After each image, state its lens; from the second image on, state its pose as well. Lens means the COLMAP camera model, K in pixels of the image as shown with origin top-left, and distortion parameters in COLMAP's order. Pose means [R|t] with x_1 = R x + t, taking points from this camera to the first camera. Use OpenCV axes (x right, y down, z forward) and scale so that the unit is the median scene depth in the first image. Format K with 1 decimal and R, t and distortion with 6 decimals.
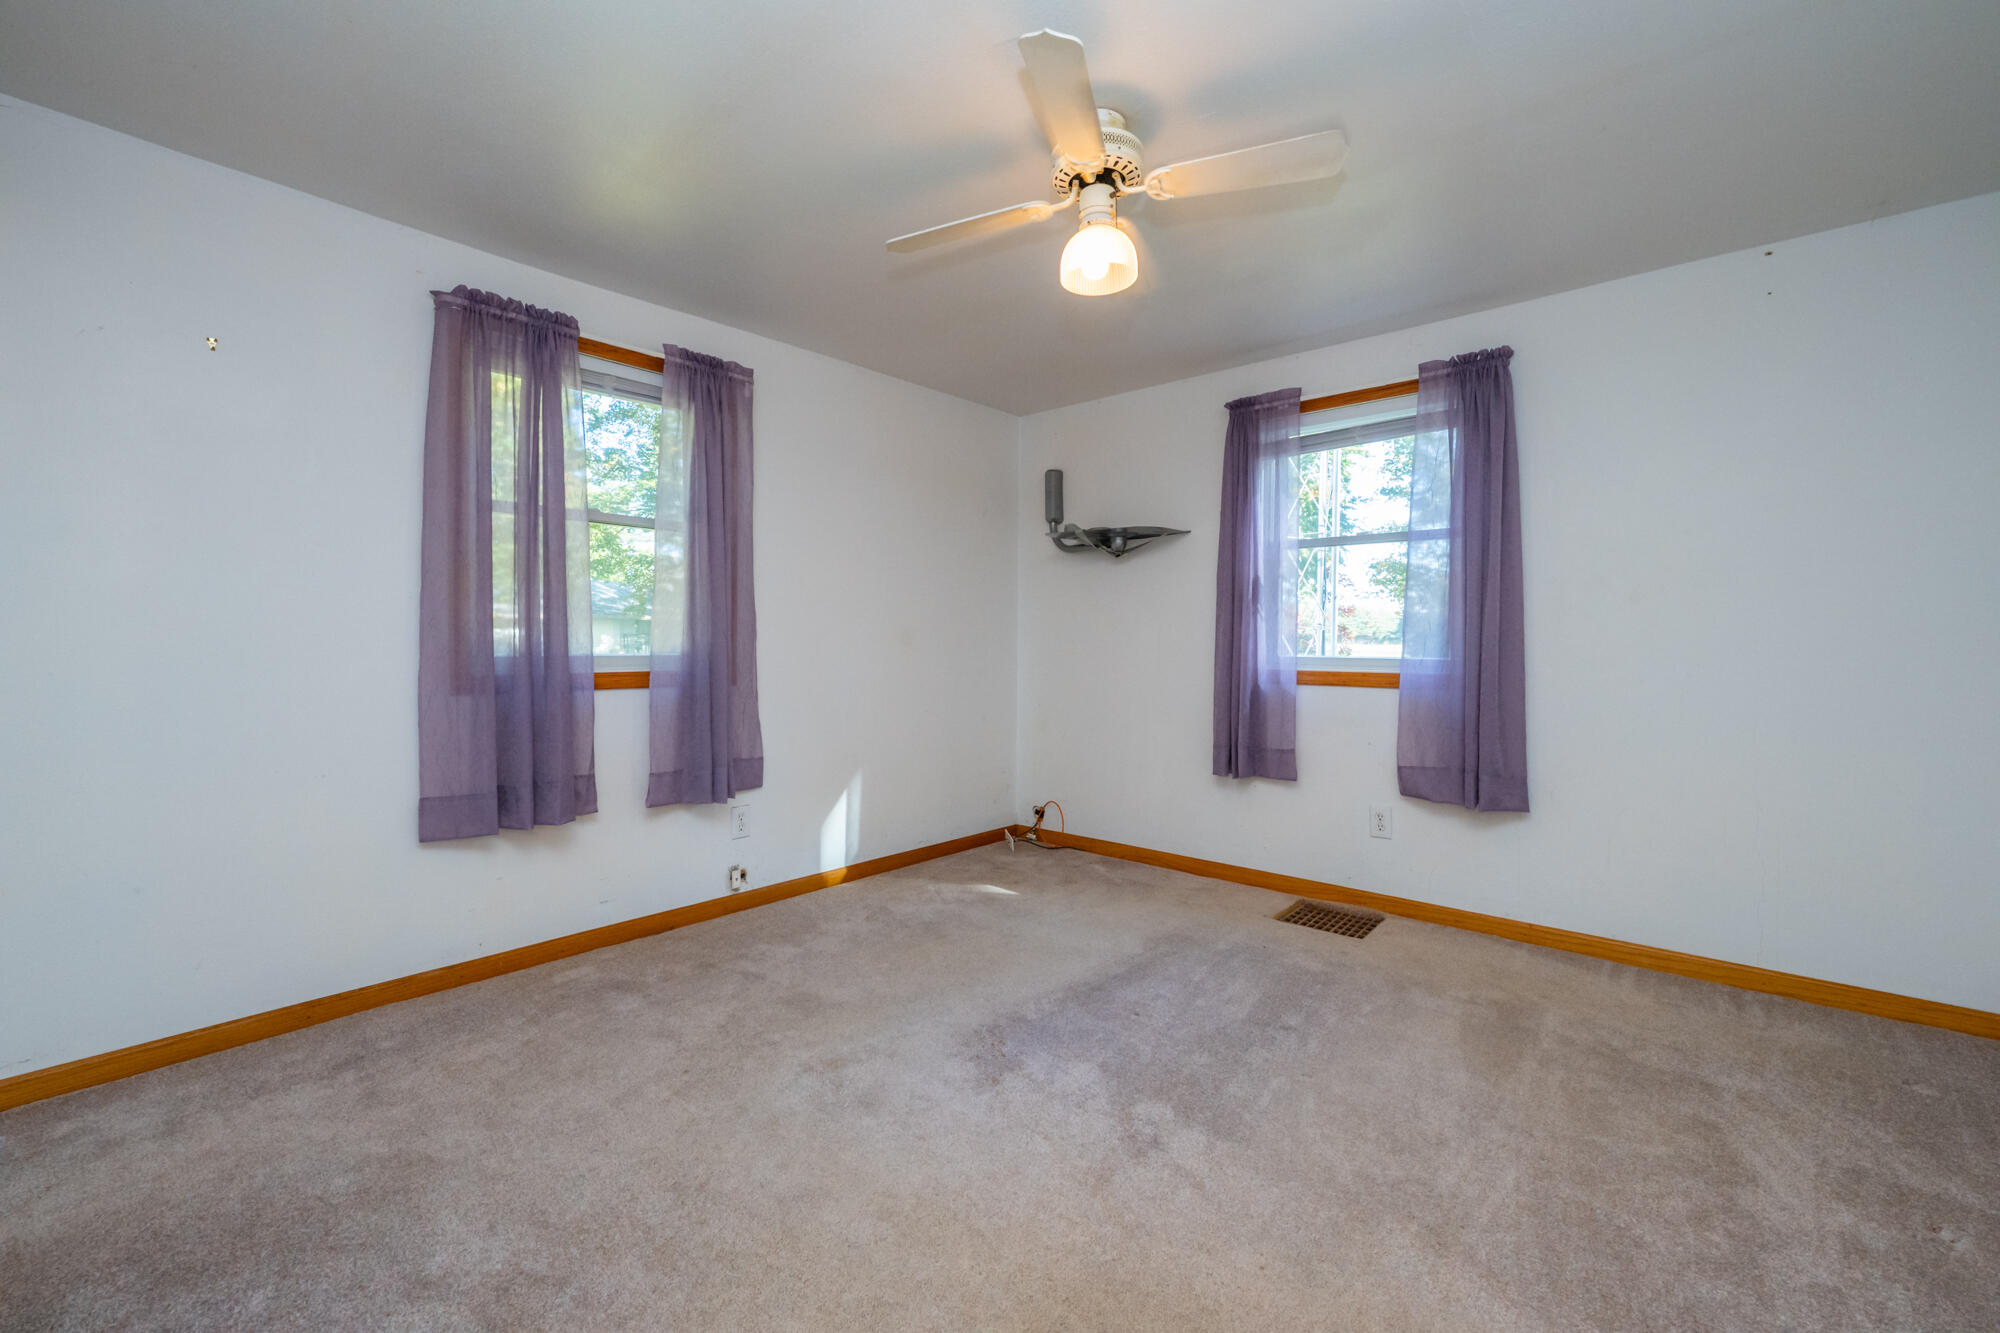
lens RADIAL K [[805.8, 0, 1000.0], [0, 805.8, 666.5], [0, 0, 1]] dist [0.001301, 0.000161]
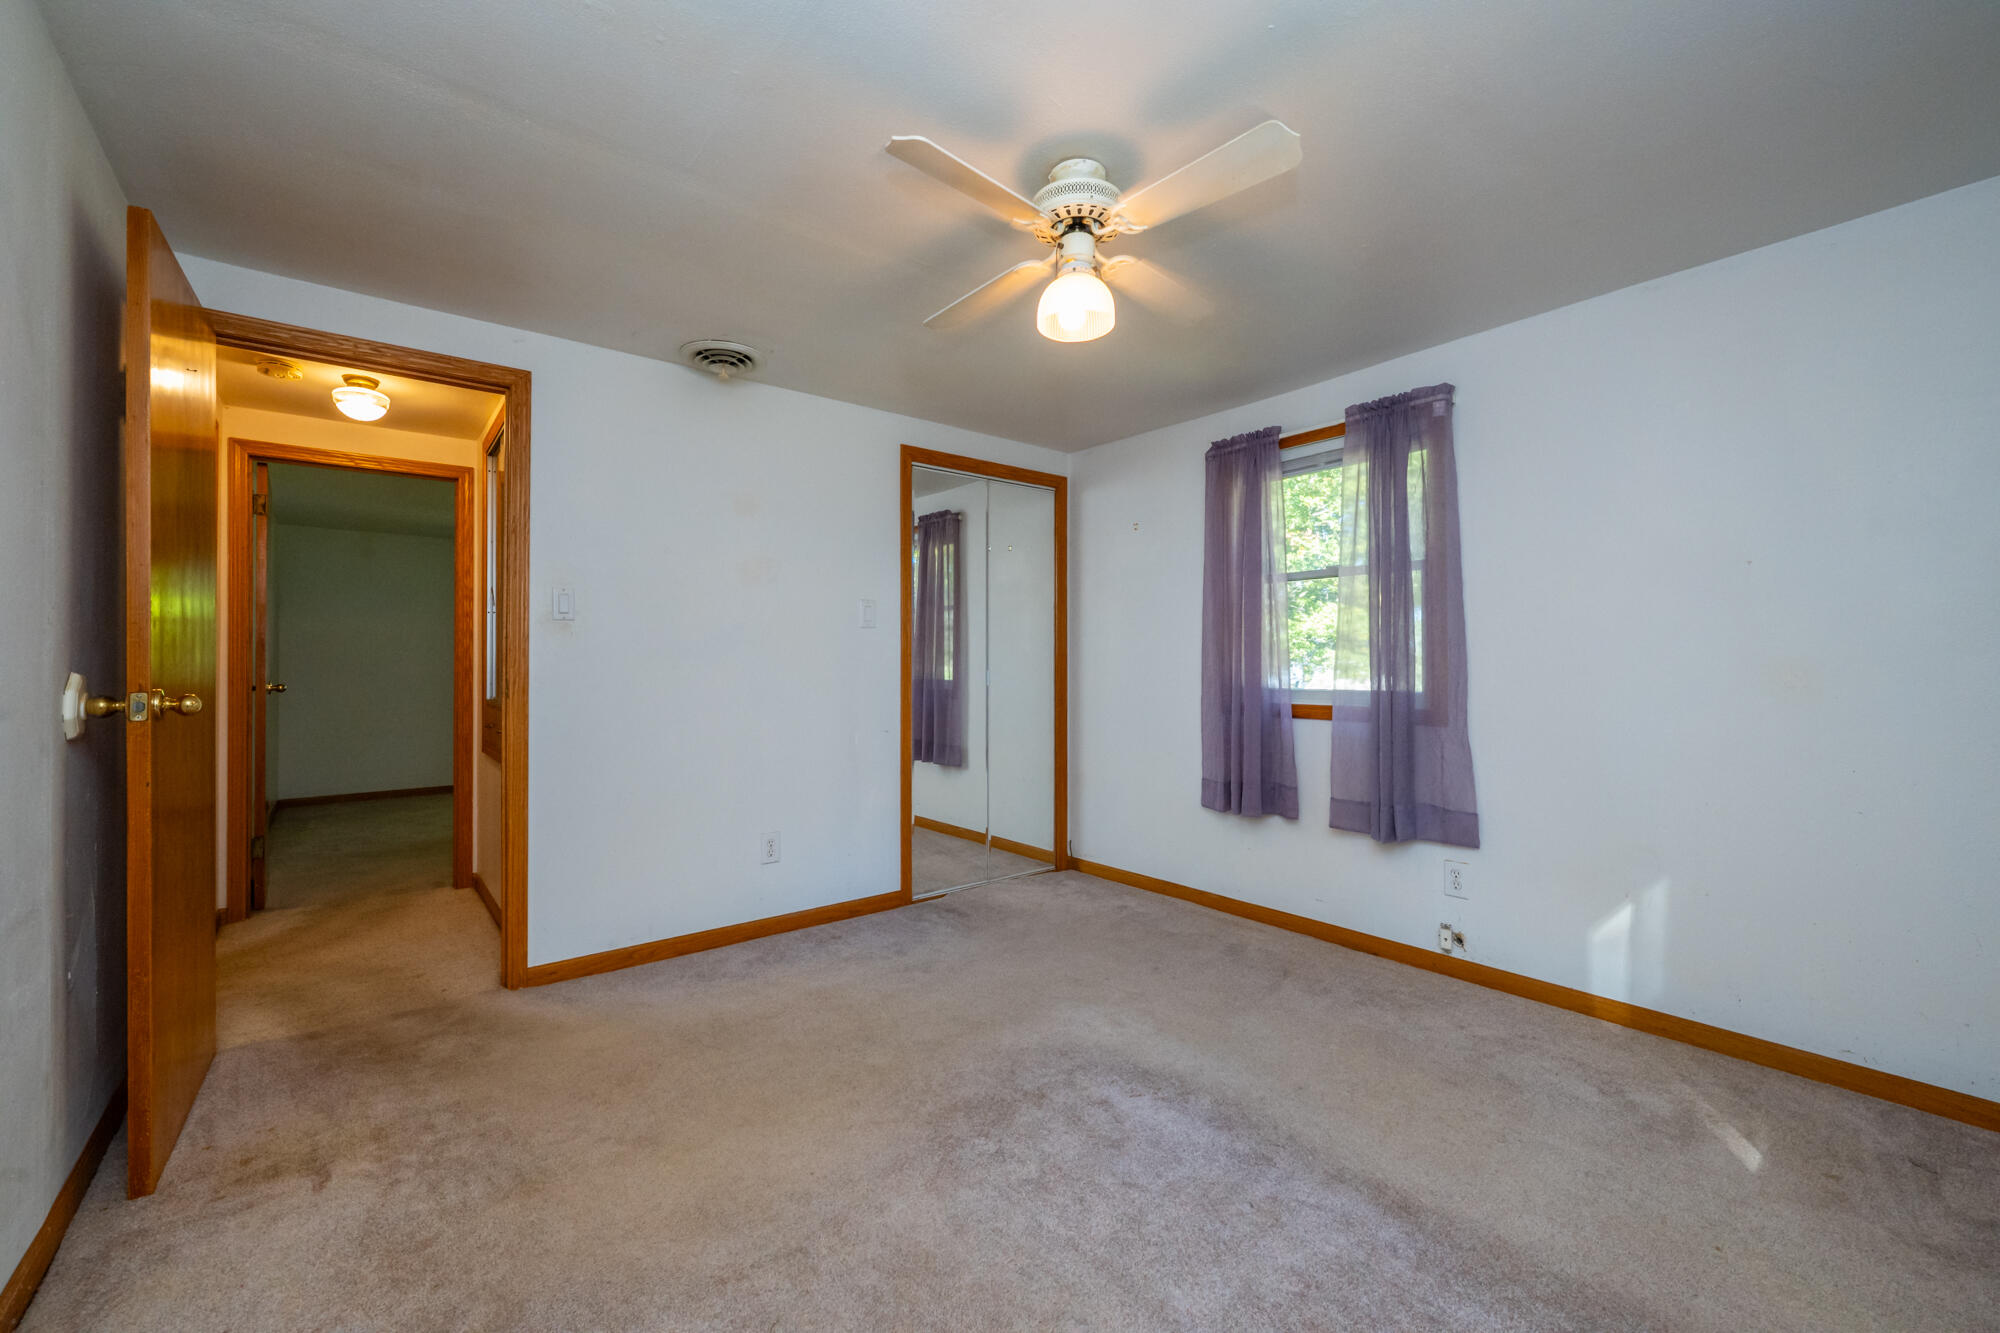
lens RADIAL K [[805.8, 0, 1000.0], [0, 805.8, 666.5], [0, 0, 1]] dist [0.001301, 0.000161]
pose [[-0.159214, 0.002029, -0.987242, 0.745496], [-0.024574, 0.999680, 0.006018, -0.044230], [0.986938, 0.025218, -0.159113, 0.722989]]
